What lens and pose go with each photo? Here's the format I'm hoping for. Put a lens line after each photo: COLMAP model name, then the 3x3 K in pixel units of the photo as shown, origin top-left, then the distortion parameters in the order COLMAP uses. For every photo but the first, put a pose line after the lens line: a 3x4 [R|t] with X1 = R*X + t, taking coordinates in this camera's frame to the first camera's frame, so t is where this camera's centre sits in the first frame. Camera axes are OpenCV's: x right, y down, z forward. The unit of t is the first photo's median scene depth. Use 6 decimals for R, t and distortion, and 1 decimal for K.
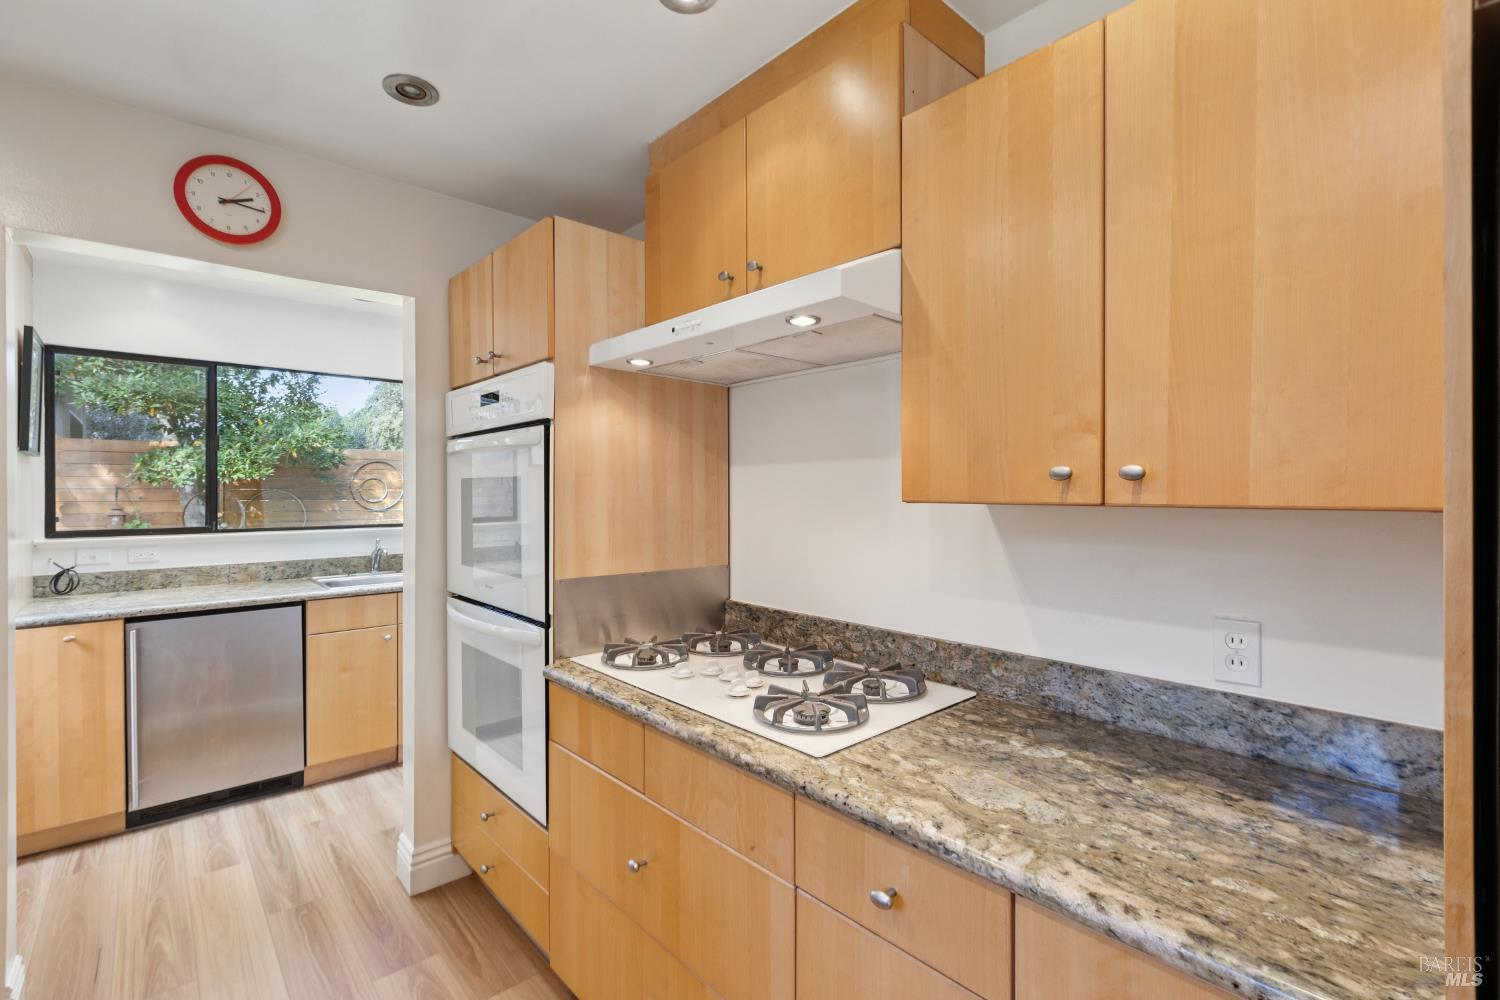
lens RADIAL K [[661.2, 0, 755.6], [0, 661.2, 491.7], [0, 0, 1]] dist [-0.001286, -0.002471]
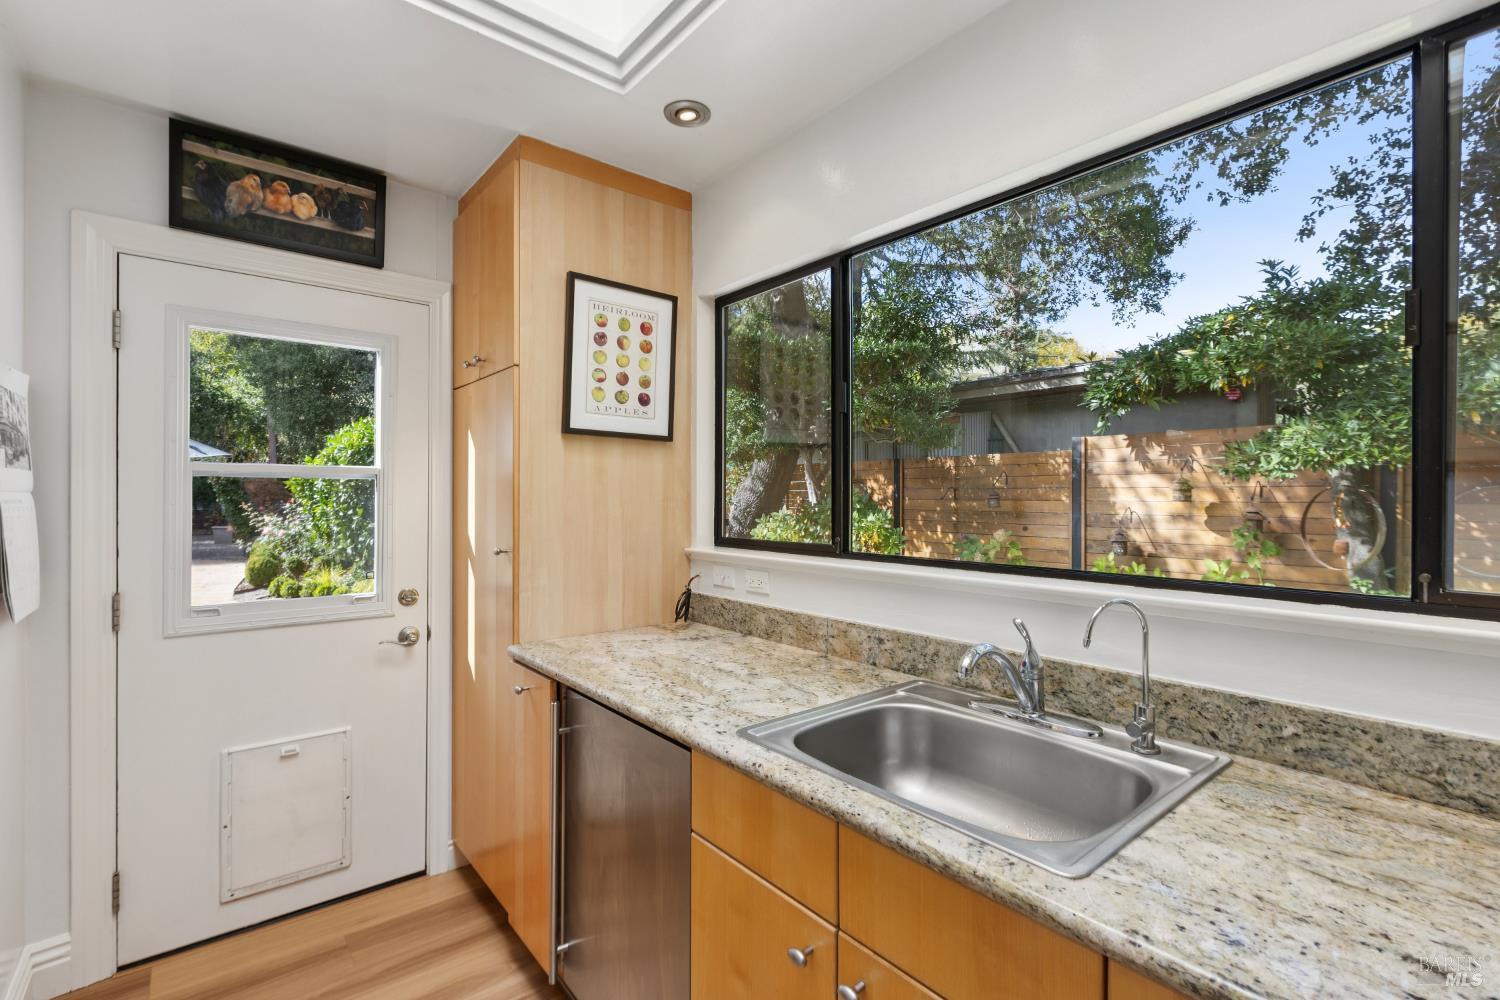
lens RADIAL K [[661.2, 0, 733.7], [0, 661.2, 501.9], [0, 0, 1]] dist [-0.001286, -0.002471]
pose [[-0.044417, 0.012432, -0.998936, -0.374264], [0.003270, 0.999919, 0.012299, 0.010960], [0.999008, -0.002720, -0.044454, 1.409278]]
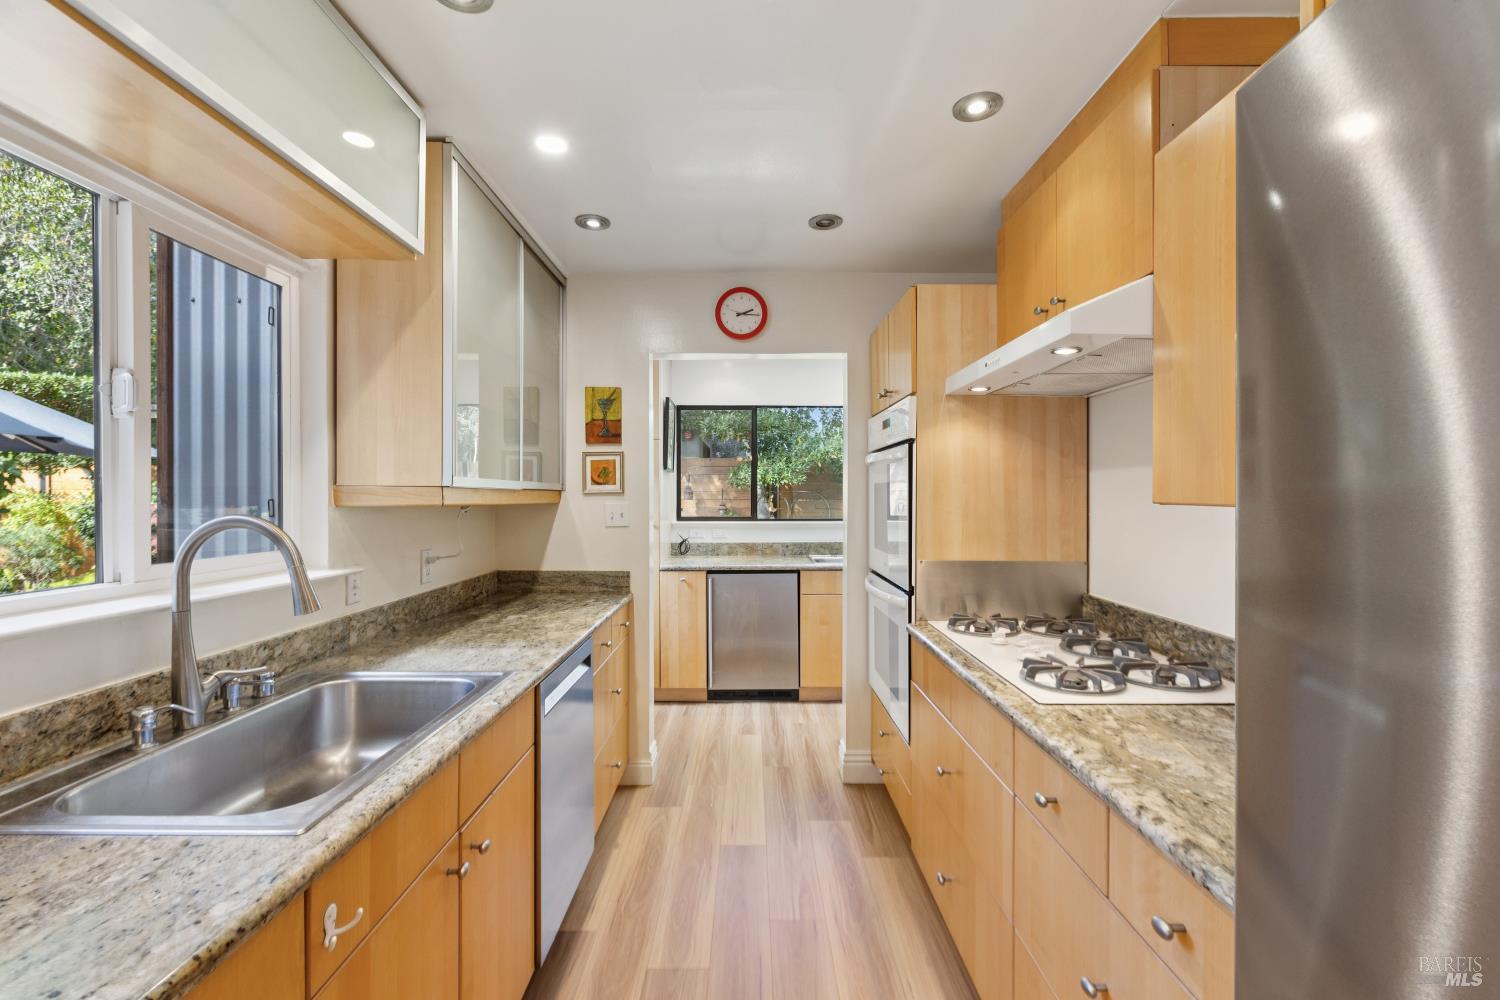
lens RADIAL K [[661.2, 0, 753.5], [0, 661.2, 499.9], [0, 0, 1]] dist [-0.001286, -0.002471]
pose [[0.738598, 0.007663, -0.674102, 0.270657], [-0.000691, 0.999943, 0.010610, -0.001087], [0.674145, -0.007371, 0.738562, -0.153713]]
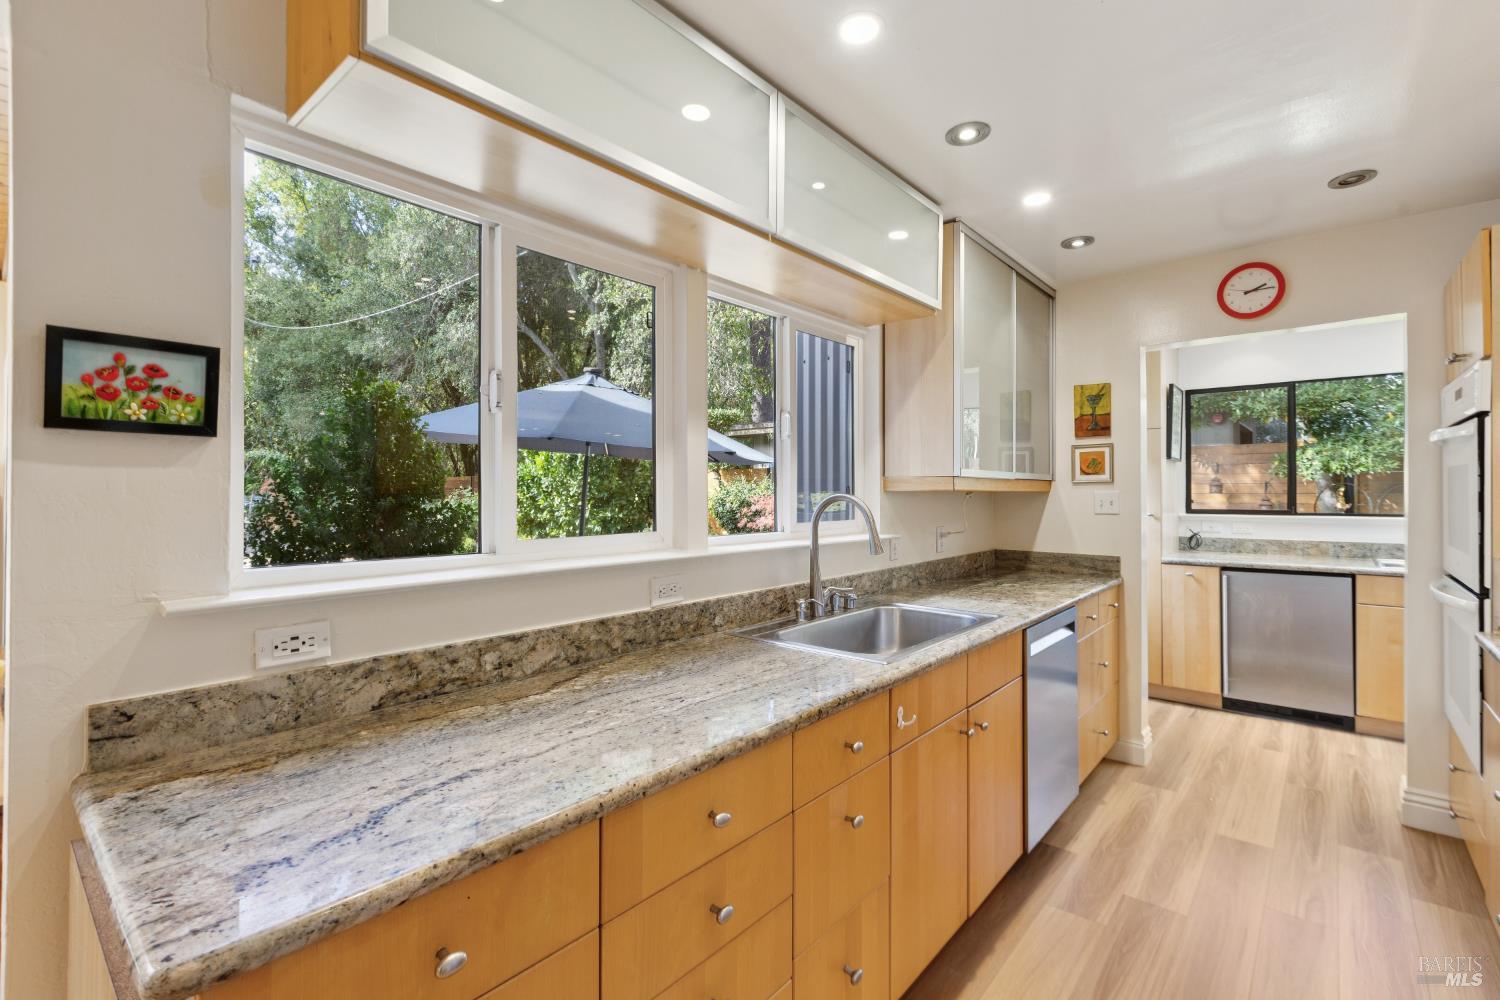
lens RADIAL K [[661.2, 0, 754.9], [0, 661.2, 489.8], [0, 0, 1]] dist [-0.001286, -0.002471]
pose [[0.110362, 0.000049, -0.993891, 0.502032], [0.004764, 0.999988, 0.000578, 0.011441], [0.993880, -0.004798, 0.110360, -0.264265]]
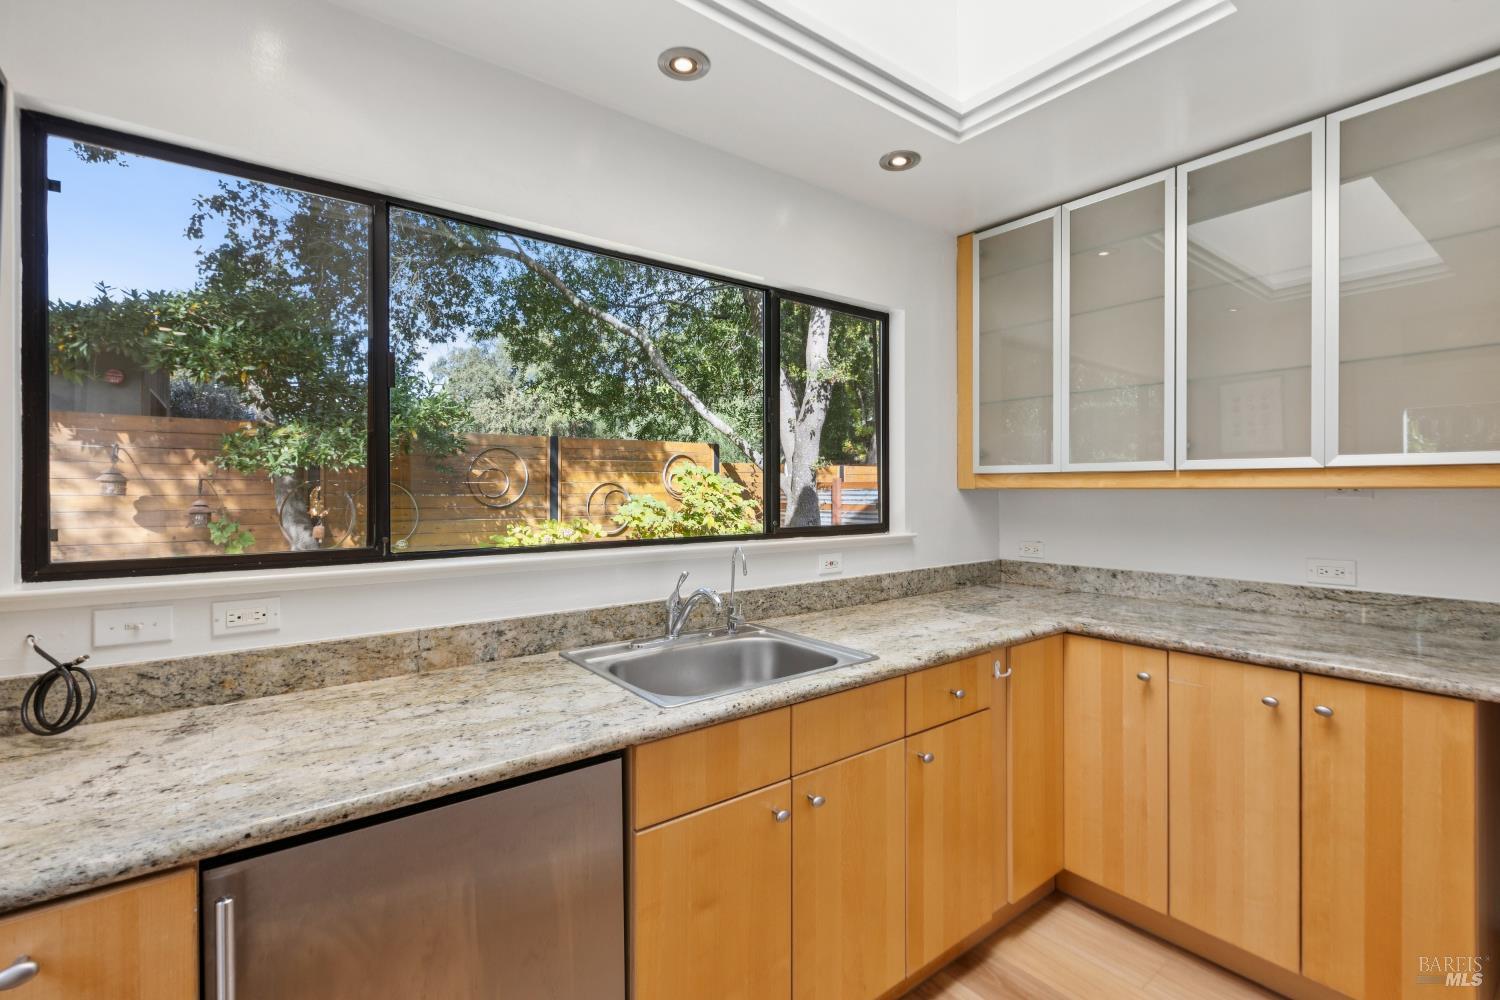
lens RADIAL K [[661.2, 0, 754.8], [0, 661.2, 490.4], [0, 0, 1]] dist [-0.001286, -0.002471]
pose [[0.997162, 0.004048, -0.075171, -0.784577], [-0.003747, 0.999984, 0.004155, 0.013340], [0.075187, -0.003862, 0.997162, 0.827067]]
